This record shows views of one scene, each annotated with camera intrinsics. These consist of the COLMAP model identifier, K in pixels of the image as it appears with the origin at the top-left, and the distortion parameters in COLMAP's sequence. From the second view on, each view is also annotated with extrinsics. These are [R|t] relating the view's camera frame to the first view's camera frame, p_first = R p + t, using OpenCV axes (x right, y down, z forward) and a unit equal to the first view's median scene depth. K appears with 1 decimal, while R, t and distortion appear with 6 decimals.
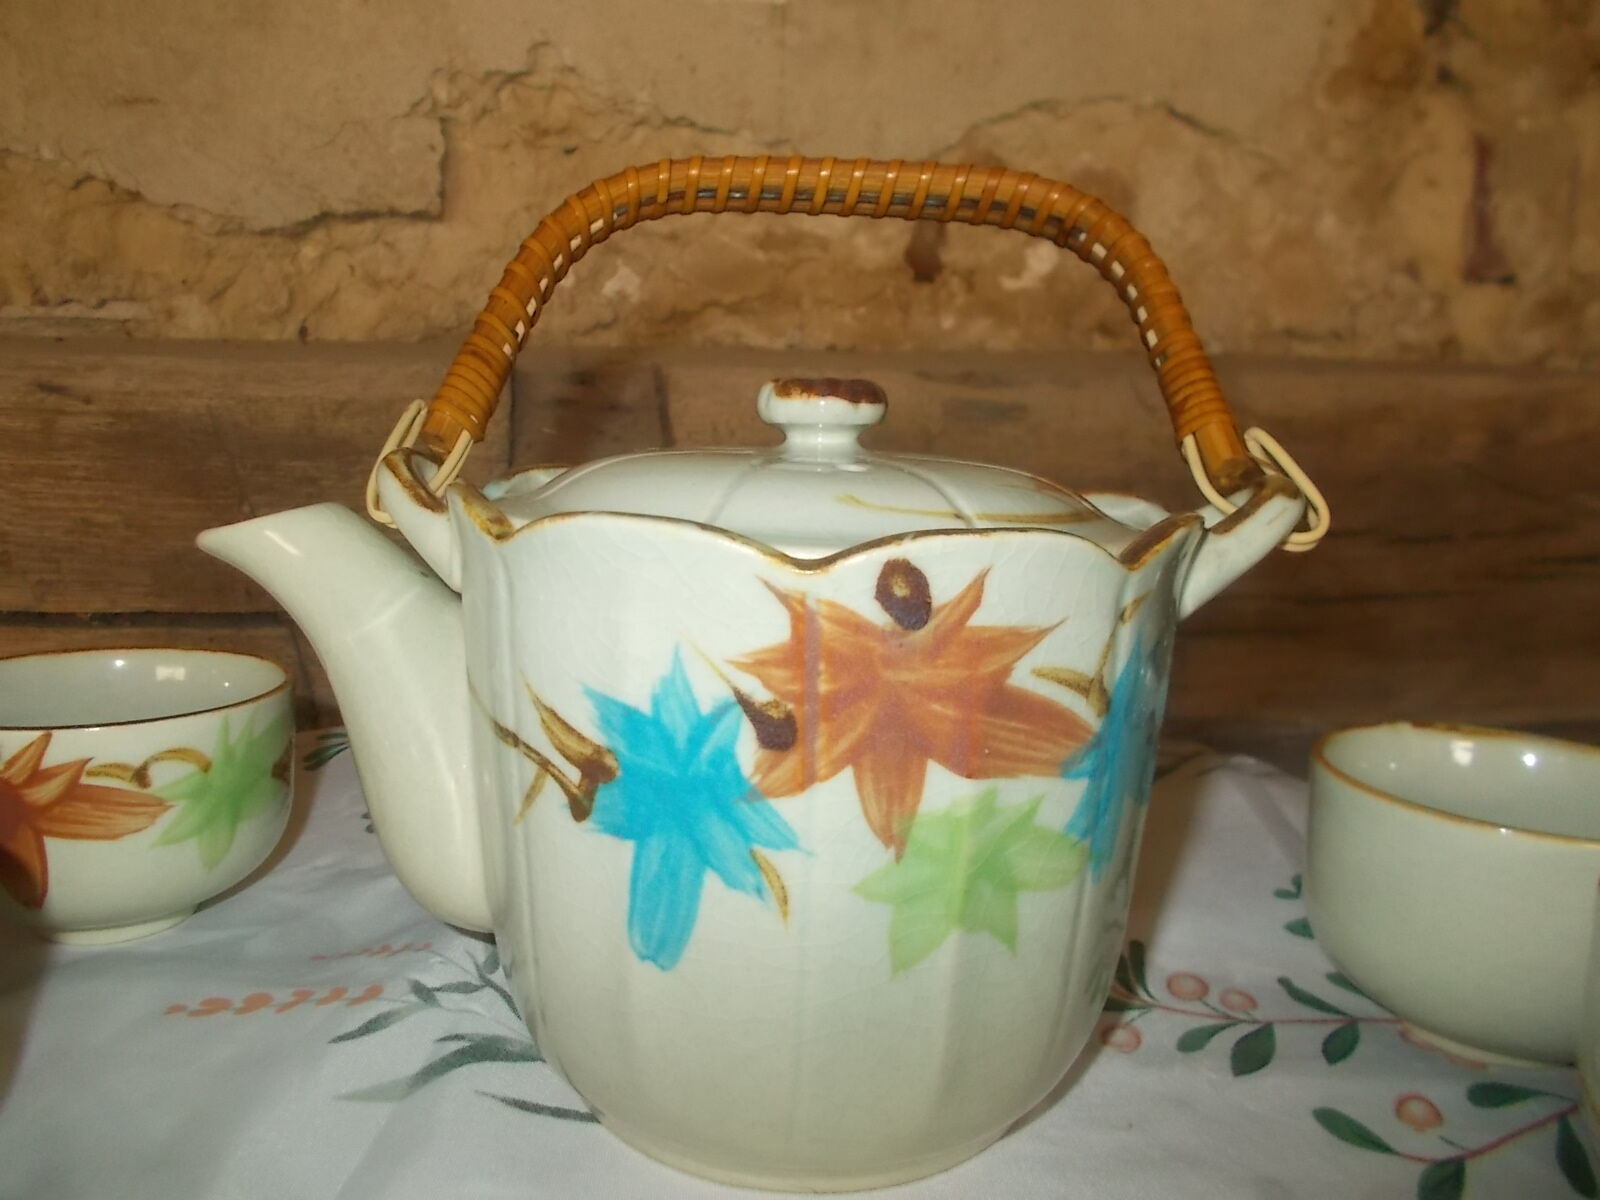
lens RADIAL K [[1215.3, 0, 800.5], [0, 1215.3, 593.4], [0, 0, 1]] dist [0.014850, -0.023557]
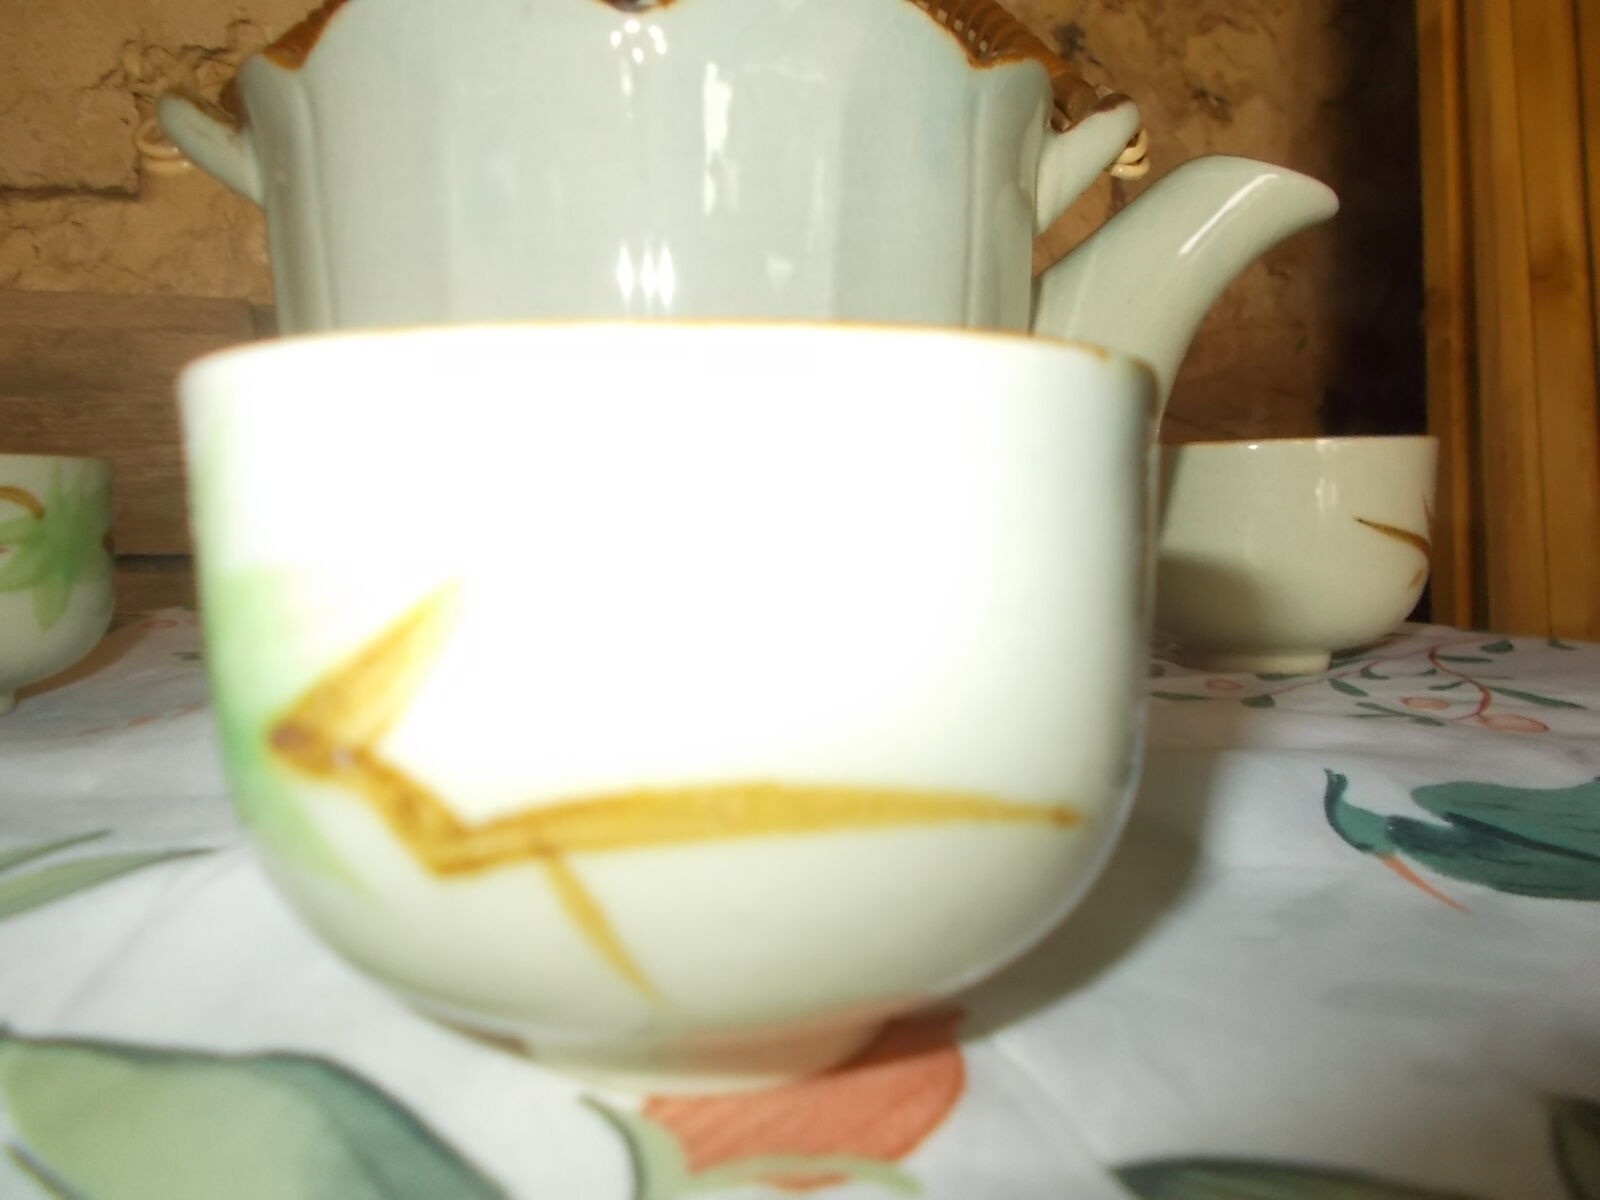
lens RADIAL K [[1215.3, 0, 796.7], [0, 1215.3, 588.2], [0, 0, 1]] dist [0.014850, -0.023557]
pose [[0.967526, -0.074365, 0.241586, -0.051119], [0.092337, 0.993674, -0.063926, 0.105992], [-0.235303, 0.084158, 0.968272, -0.016111]]
